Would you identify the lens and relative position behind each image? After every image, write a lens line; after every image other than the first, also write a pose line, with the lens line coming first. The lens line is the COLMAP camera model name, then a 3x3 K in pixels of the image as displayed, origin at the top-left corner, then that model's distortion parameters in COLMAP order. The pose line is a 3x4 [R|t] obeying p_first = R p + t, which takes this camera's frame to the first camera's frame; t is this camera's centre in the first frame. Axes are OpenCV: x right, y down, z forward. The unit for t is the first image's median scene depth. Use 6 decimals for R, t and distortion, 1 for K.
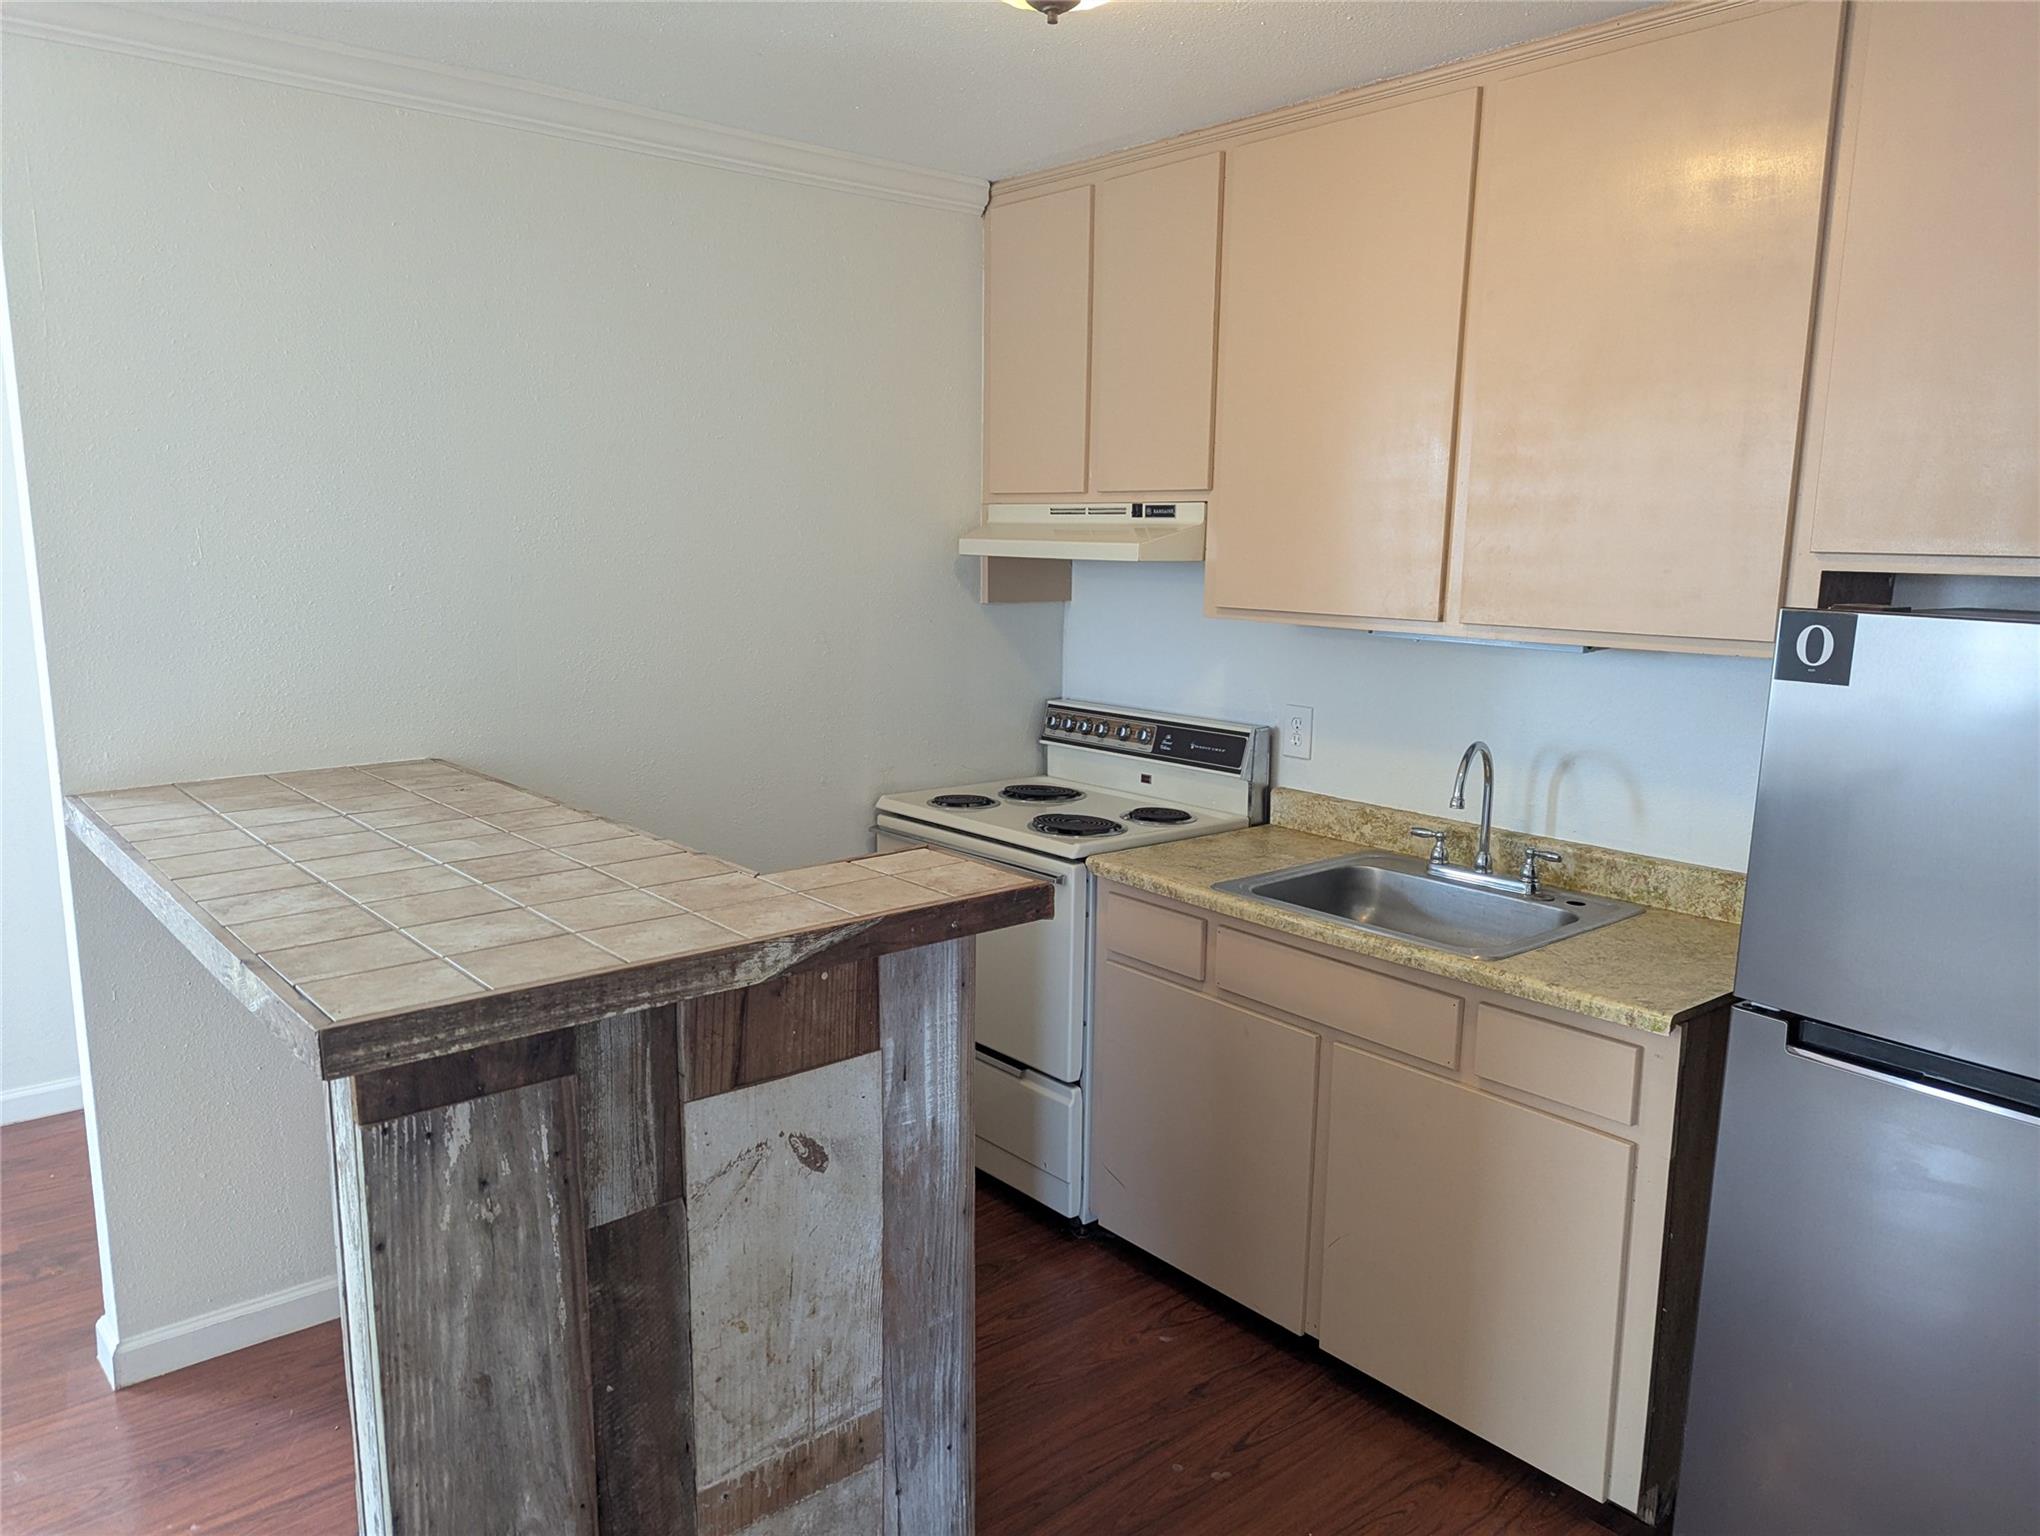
lens RADIAL K [[1411.8, 0, 1016.2], [0, 1411.8, 774.9], [0, 0, 1]] dist [0.058613, -0.043799]
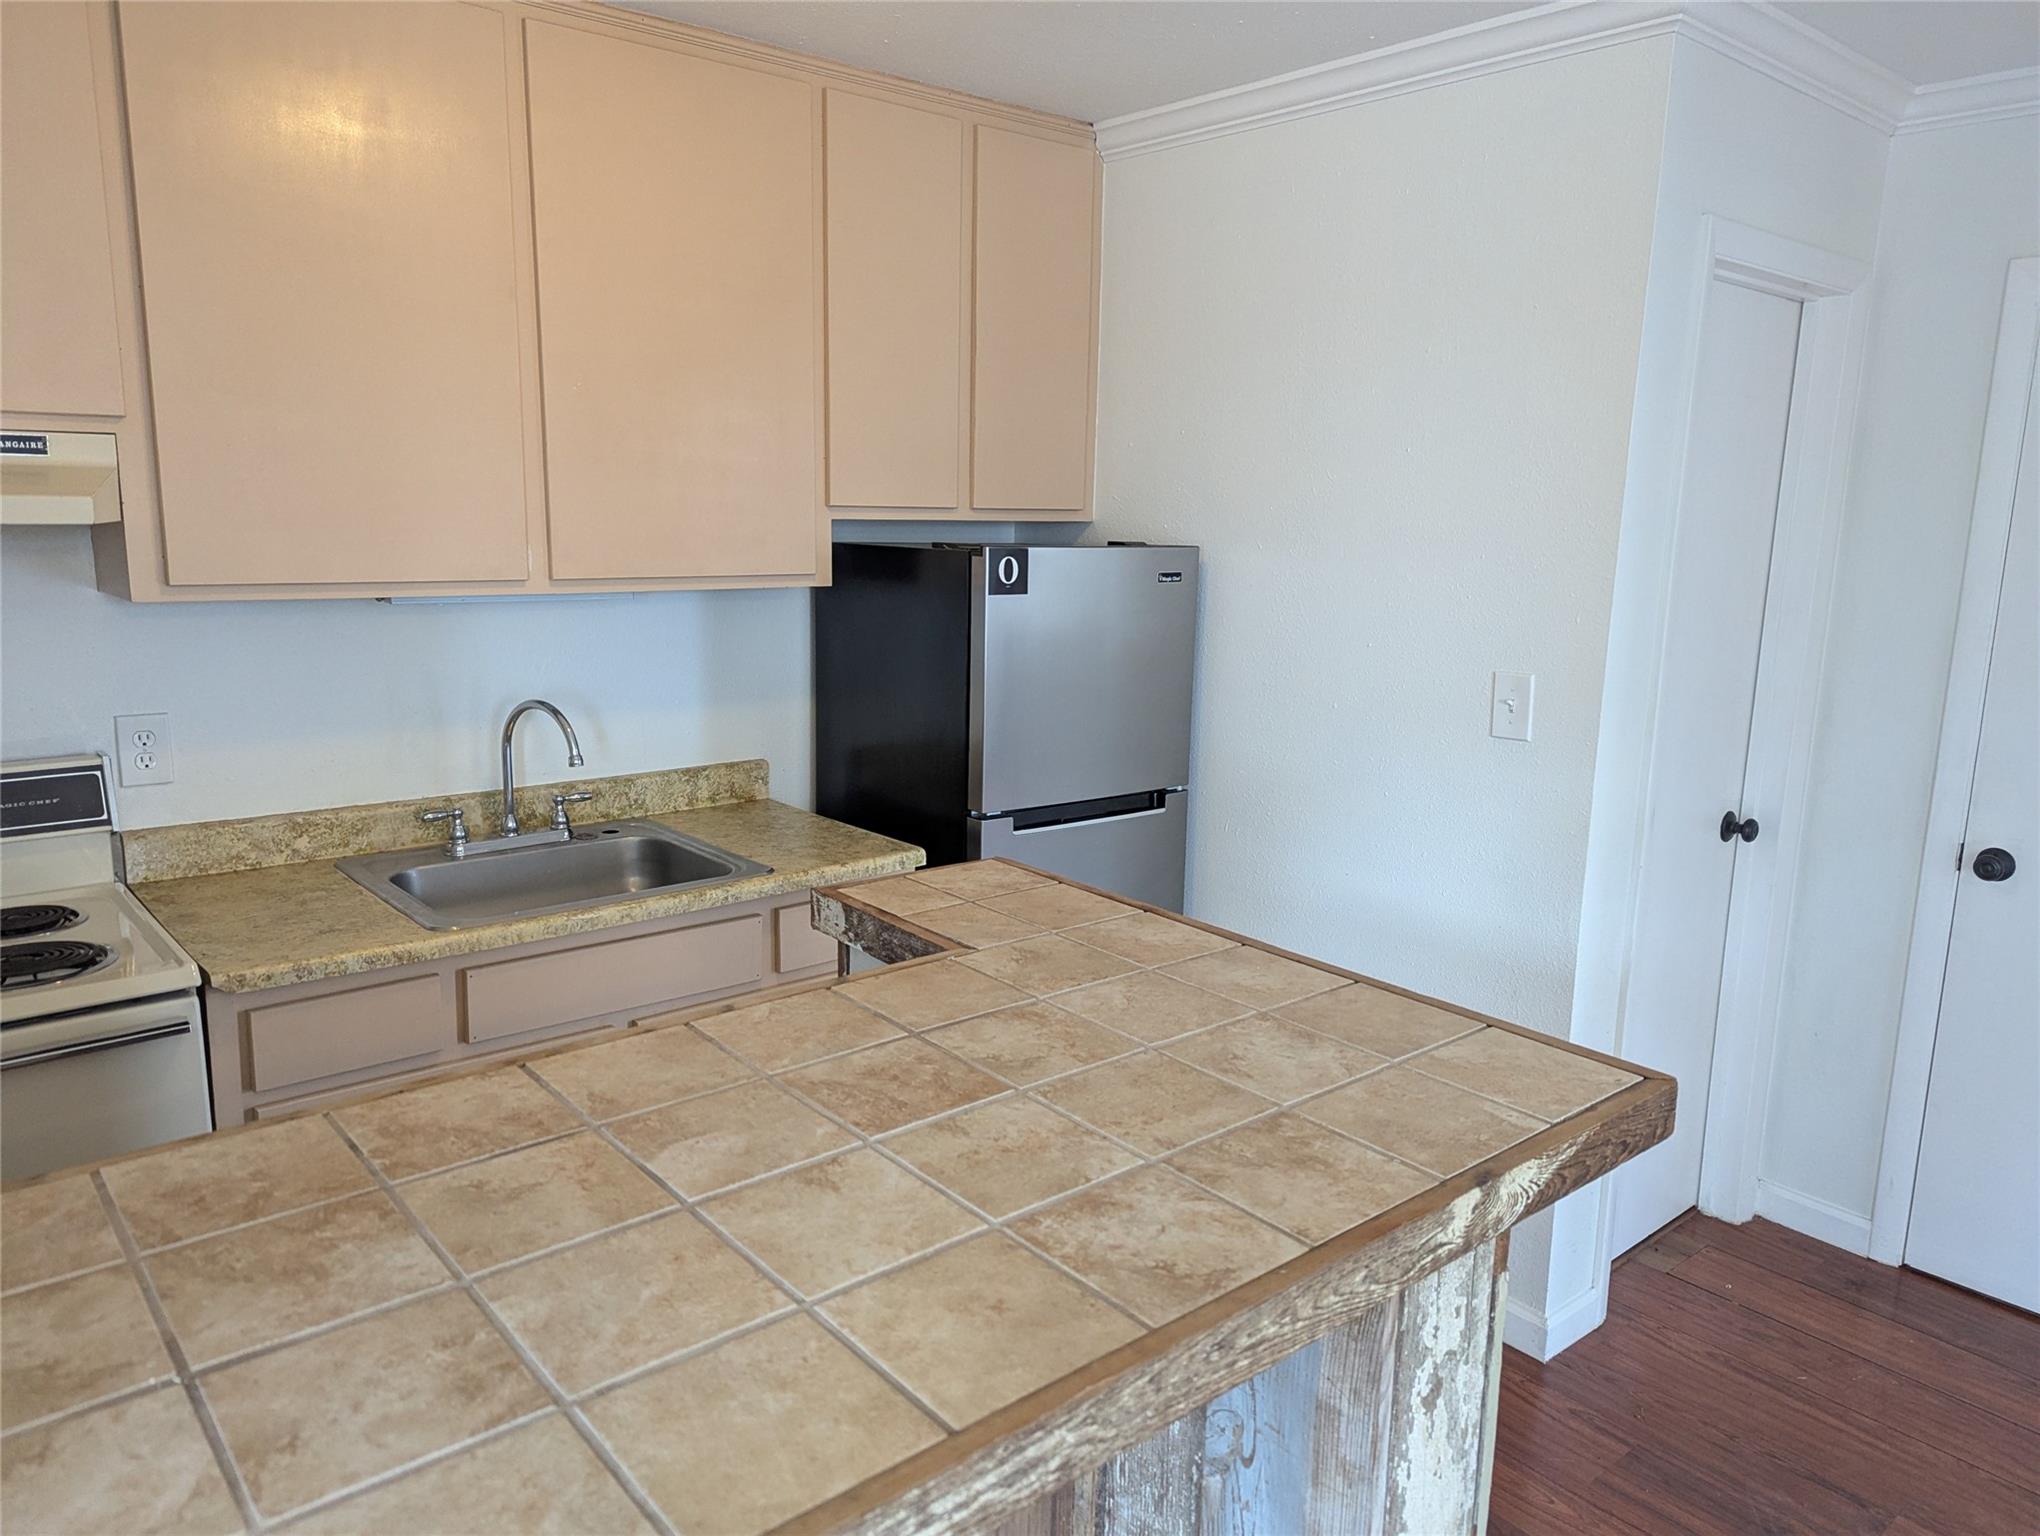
lens RADIAL K [[1411.8, 0, 1010.8], [0, 1411.8, 757.8], [0, 0, 1]] dist [0.058613, -0.043799]
pose [[0.010473, -0.195071, 0.980733, -0.648696], [0.151850, 0.969722, 0.191259, -0.124115], [-0.988348, 0.146921, 0.039777, 0.652175]]
